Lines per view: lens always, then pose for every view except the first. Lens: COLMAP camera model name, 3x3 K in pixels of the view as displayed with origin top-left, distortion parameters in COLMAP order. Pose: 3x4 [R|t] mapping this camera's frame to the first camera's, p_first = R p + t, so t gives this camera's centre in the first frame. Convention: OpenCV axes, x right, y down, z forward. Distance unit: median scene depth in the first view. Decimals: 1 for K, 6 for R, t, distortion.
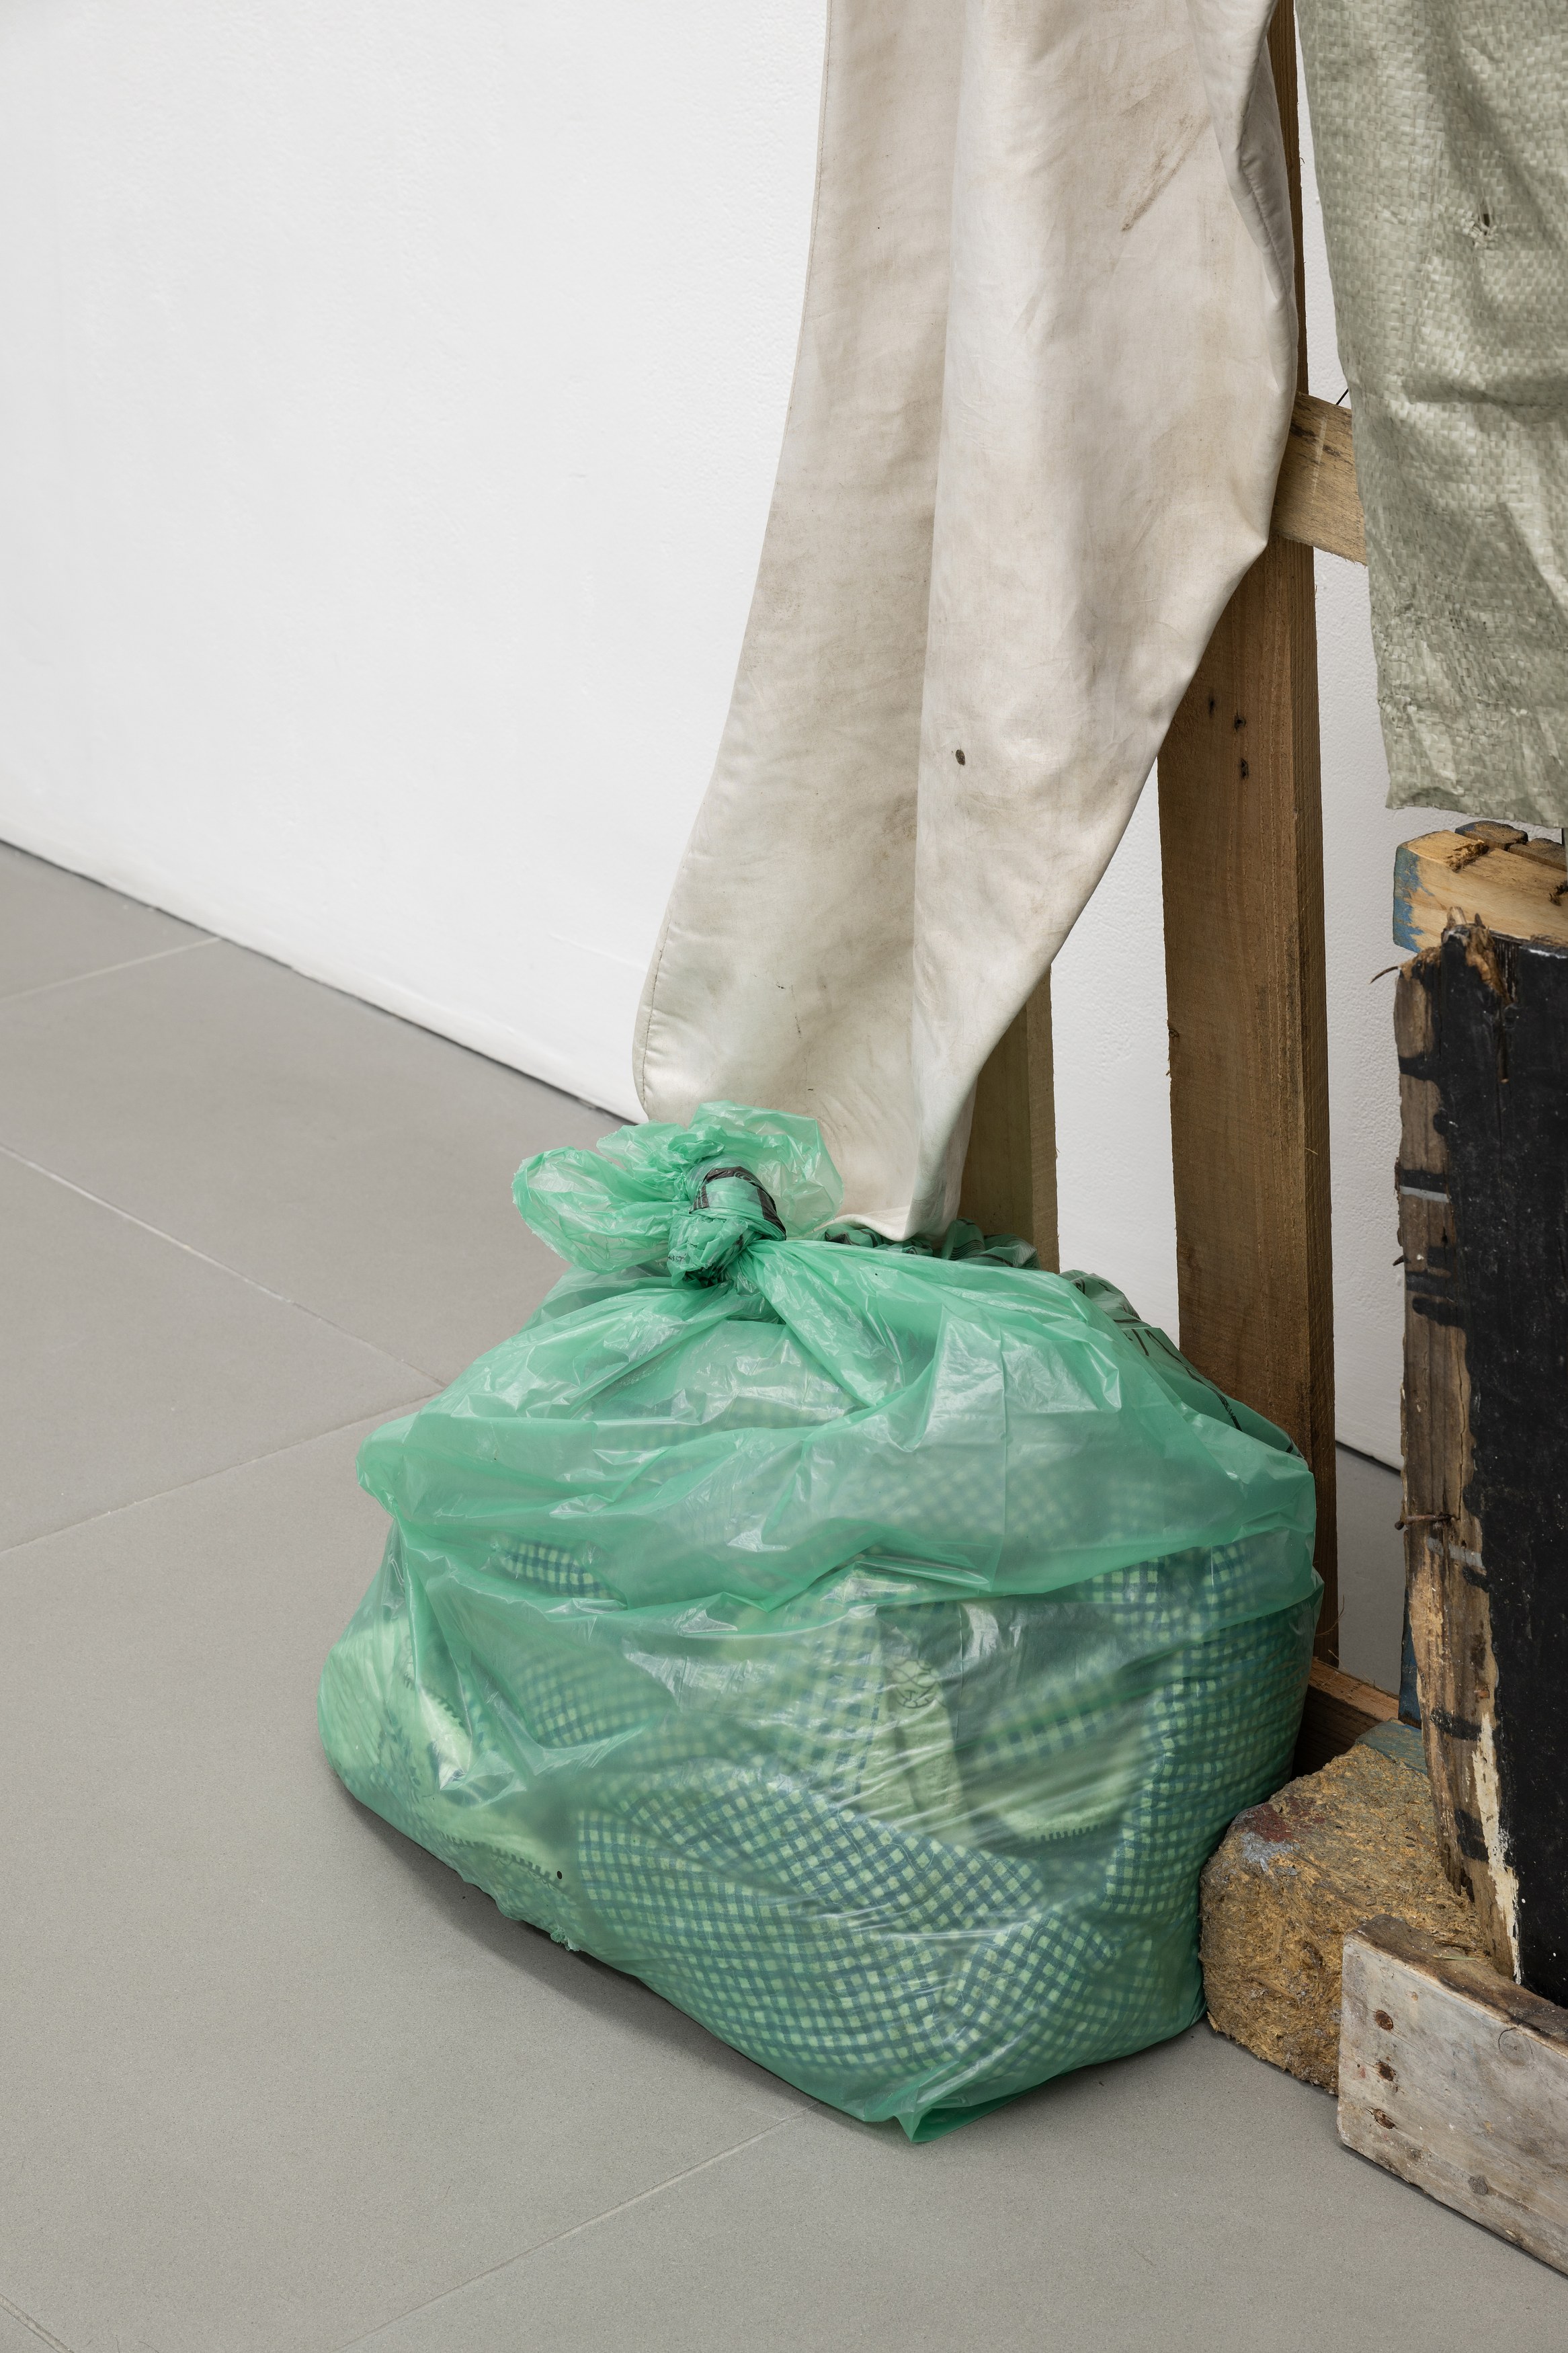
lens RADIAL K [[5068.5, 0, 704.7], [0, 5068.5, 1246.4], [0, 0, 1]] dist [0.003382, 0.000000]
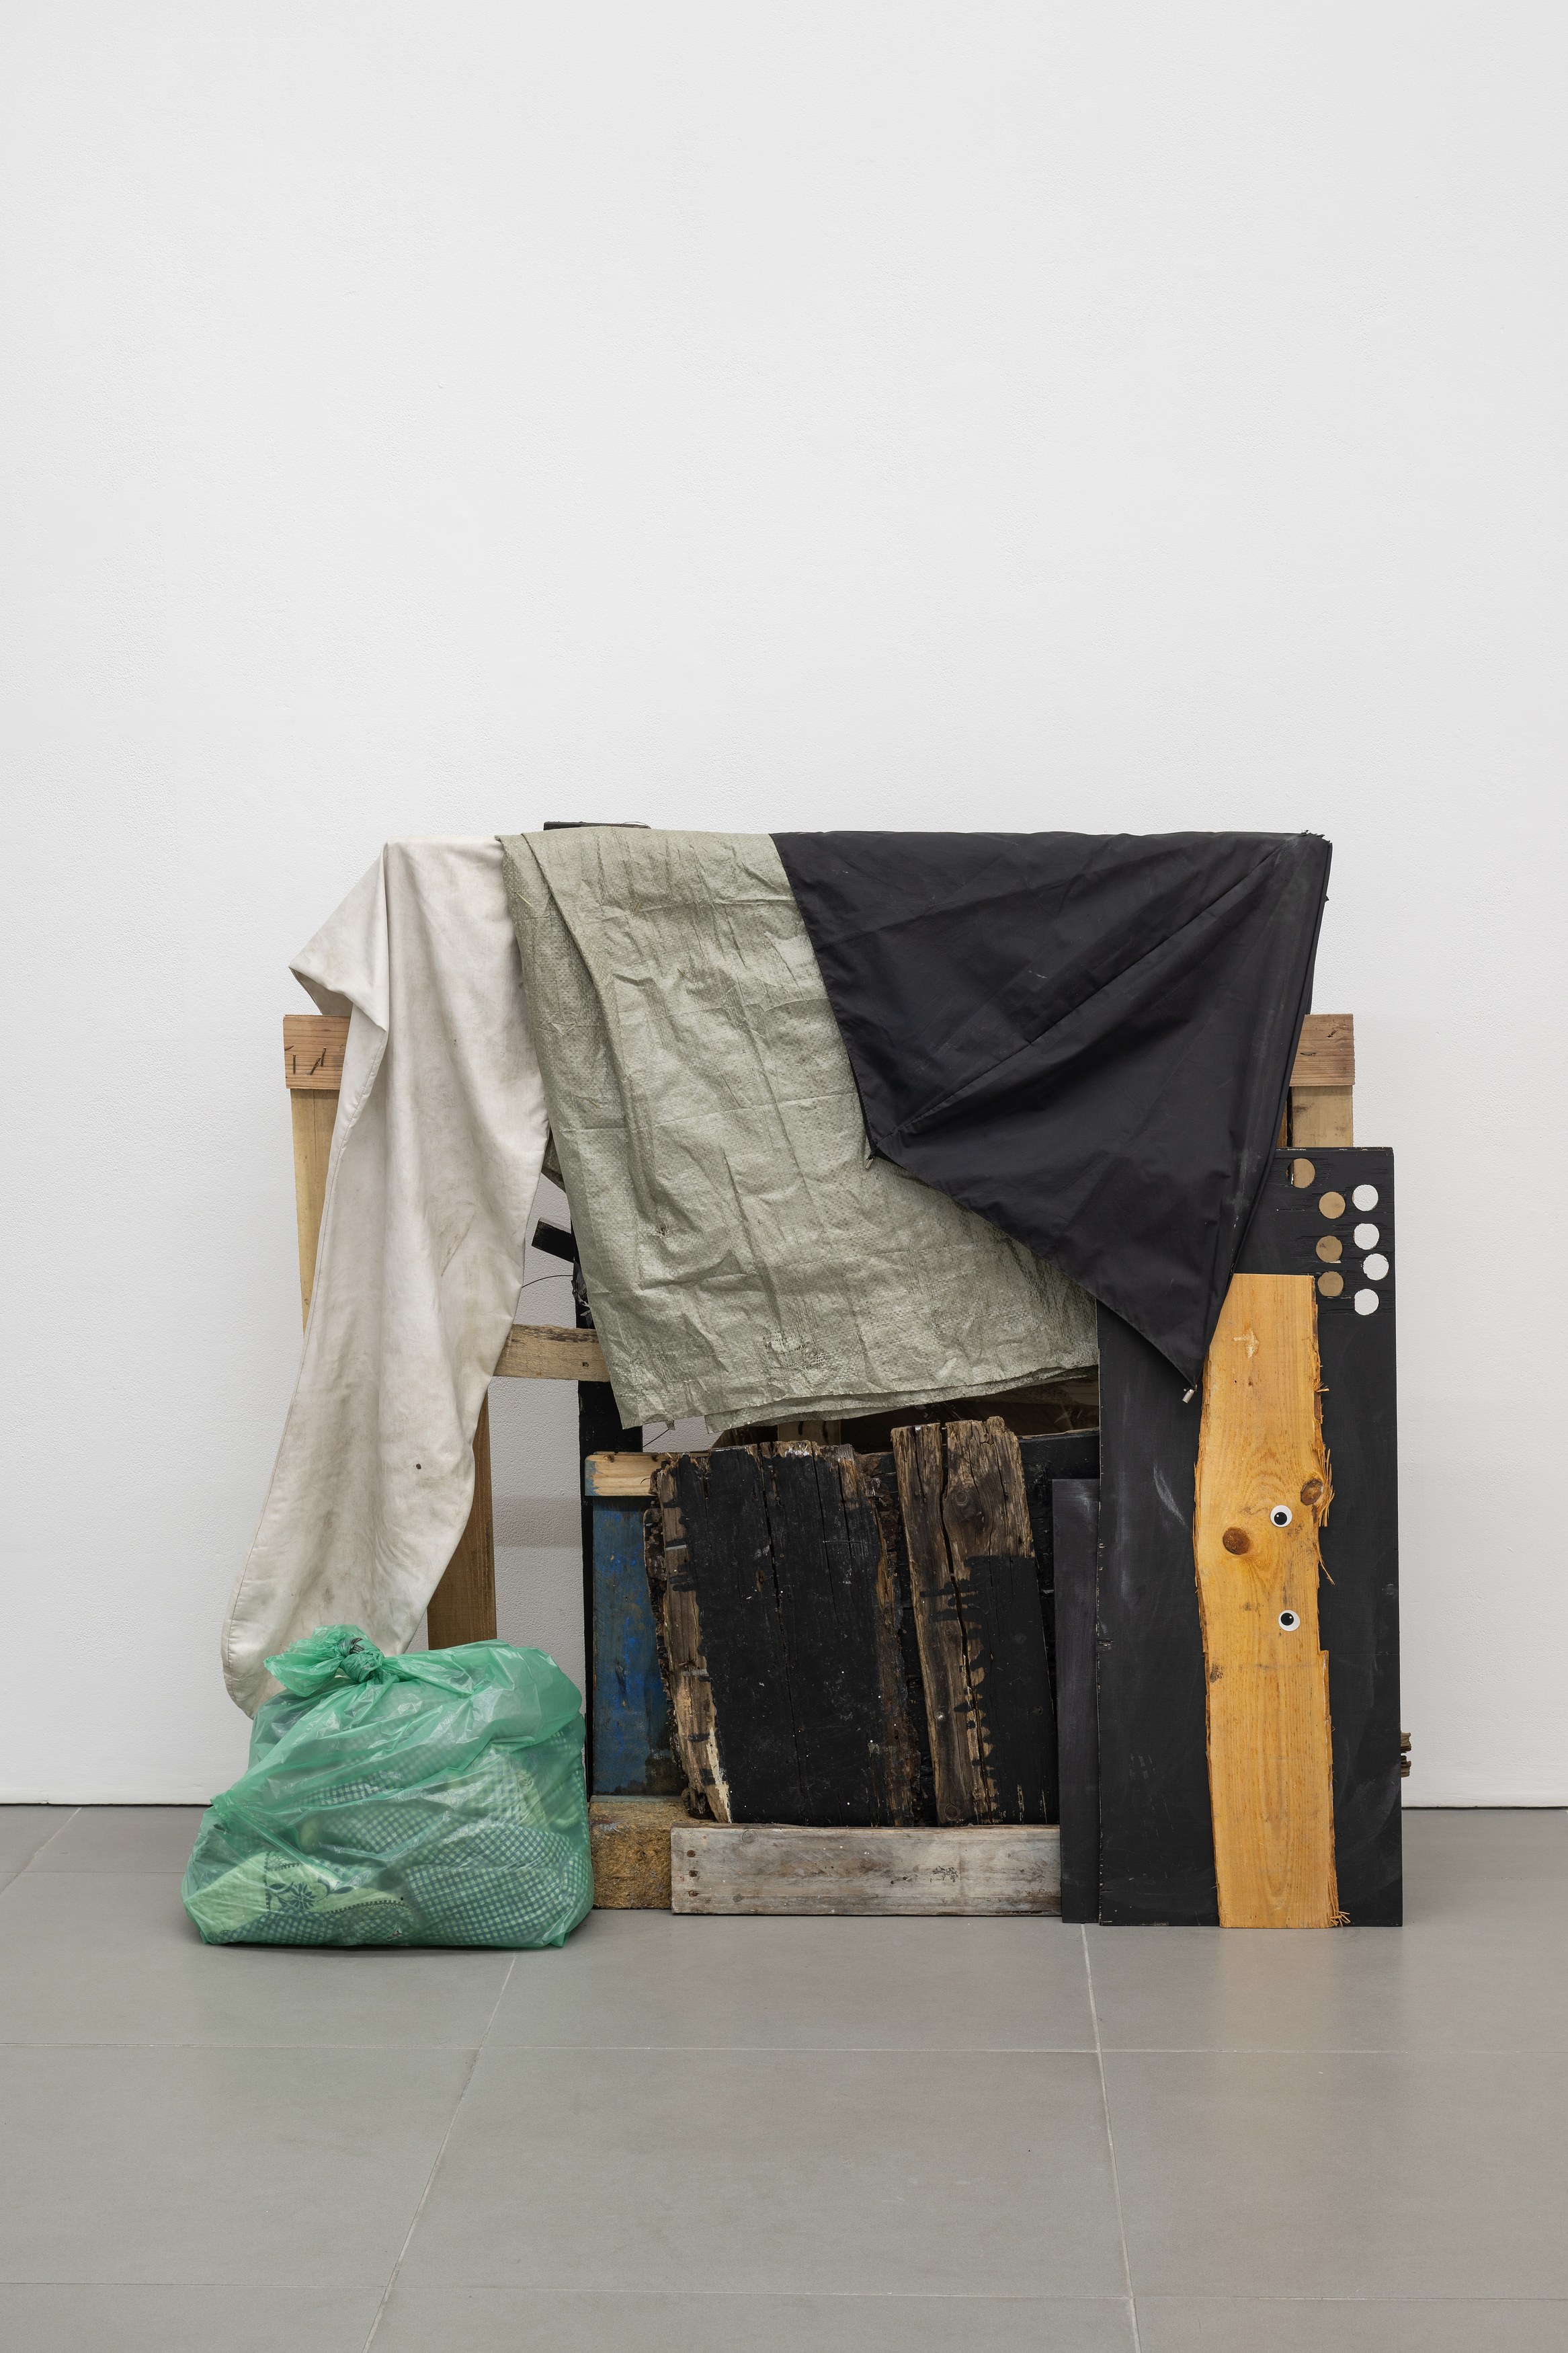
lens RADIAL K [[3814.7, 0, 782.1], [0, 3814.7, 1192.6], [0, 0, 1]] dist [-0.029737, 0.000000]
pose [[0.694813, -0.079232, 0.714812, -1.336498], [0.303487, 0.933386, -0.191536, 0.231739], [-0.652020, 0.350018, 0.672575, -0.609098]]
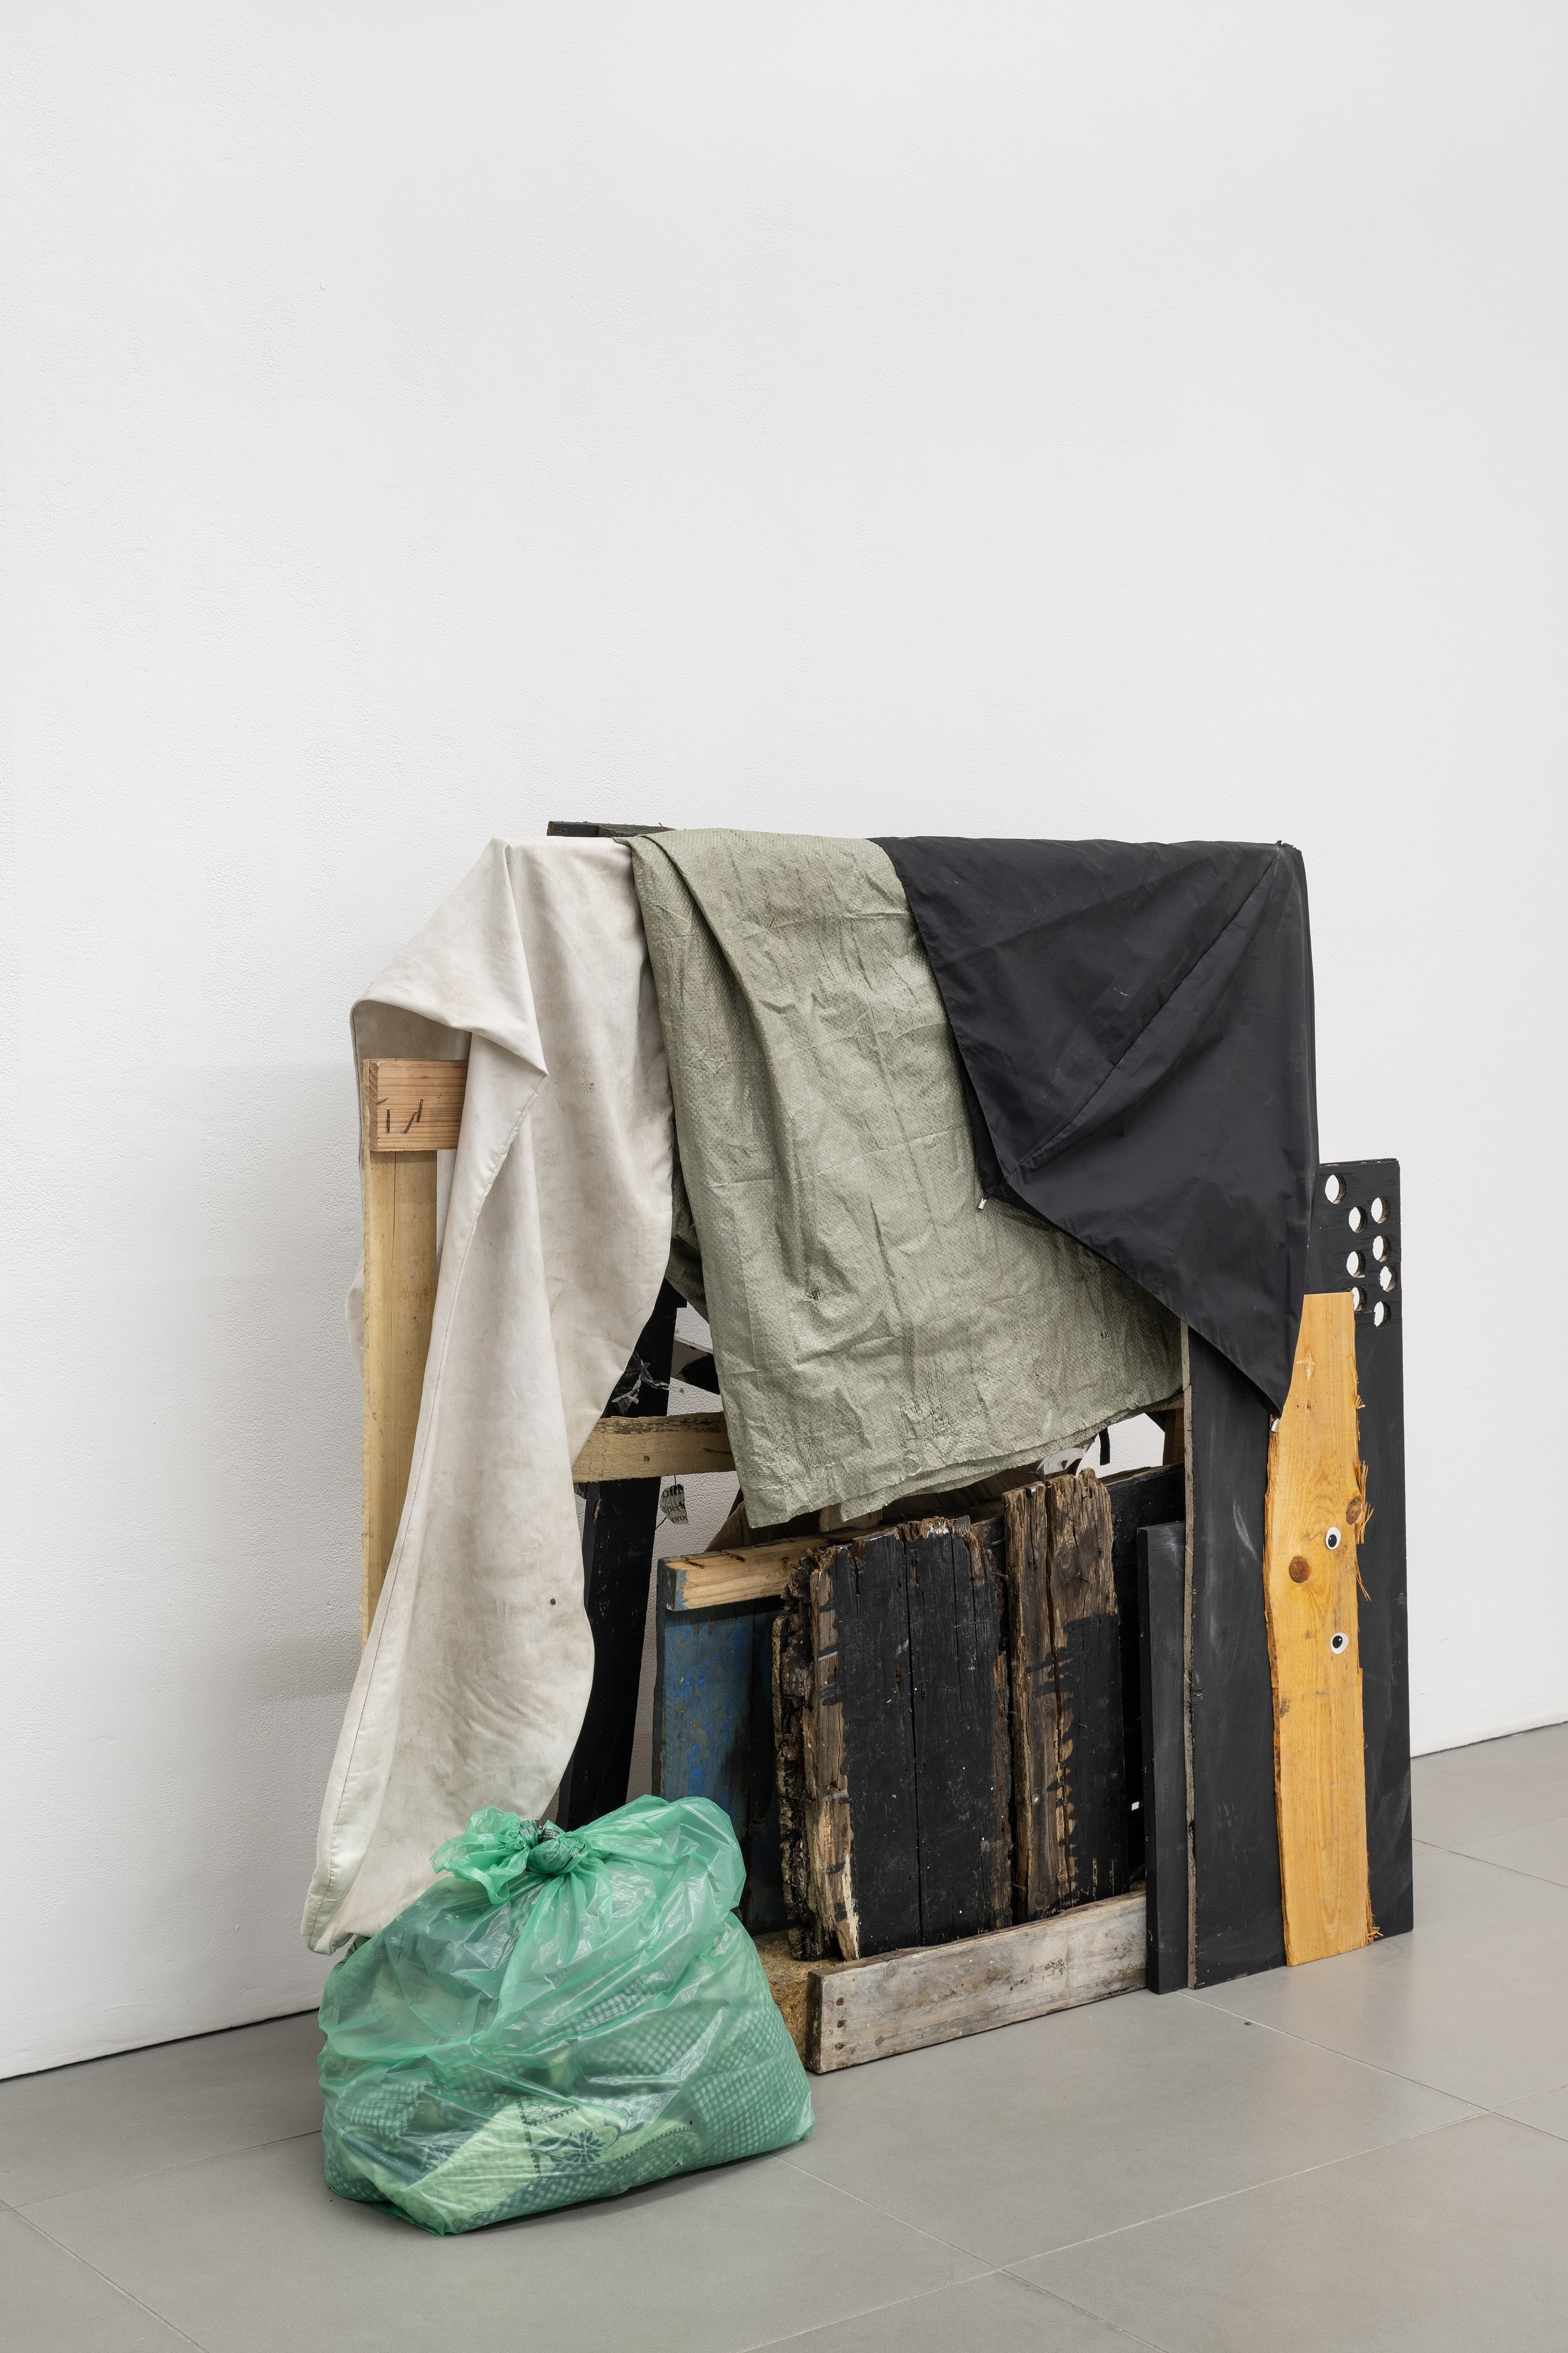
lens RADIAL K [[3609.5, 0, 787.3], [0, 3609.5, 1163.5], [0, 0, 1]] dist [-0.033741, 0.000000]
pose [[0.058092, -0.099678, 0.993322, -1.594765], [0.401148, 0.913470, 0.068205, -0.357754], [-0.914169, 0.394508, 0.093051, 0.694757]]
